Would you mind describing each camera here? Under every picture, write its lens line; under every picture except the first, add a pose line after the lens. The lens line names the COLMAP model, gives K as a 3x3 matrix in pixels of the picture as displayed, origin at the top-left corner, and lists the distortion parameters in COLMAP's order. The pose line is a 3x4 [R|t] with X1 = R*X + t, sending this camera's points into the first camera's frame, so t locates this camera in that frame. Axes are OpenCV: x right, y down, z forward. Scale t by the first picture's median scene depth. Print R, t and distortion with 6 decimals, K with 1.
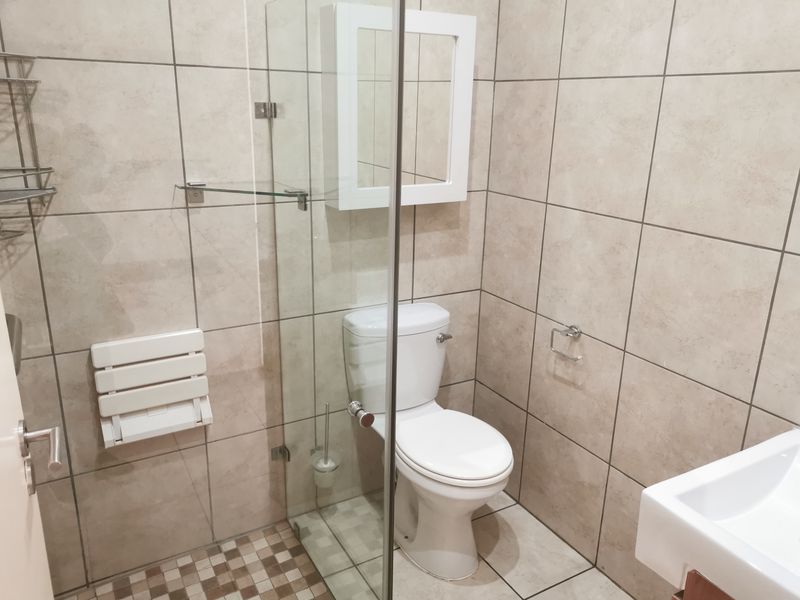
lens RADIAL K [[614.8, 0, 400.3], [0, 614.8, 297.2], [0, 0, 1]] dist [0.047102, -0.040383]
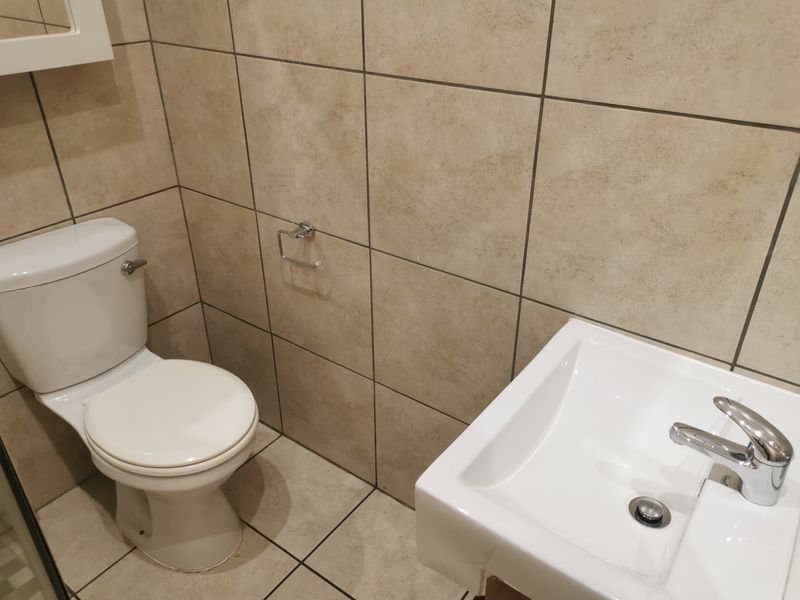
lens RADIAL K [[614.8, 0, 400.3], [0, 614.8, 297.2], [0, 0, 1]] dist [0.047102, -0.040383]
pose [[0.915117, -0.219978, 0.337891, 0.110232], [0.140632, 0.959567, 0.243832, -0.032706], [-0.377866, -0.175617, 0.909052, 0.244130]]
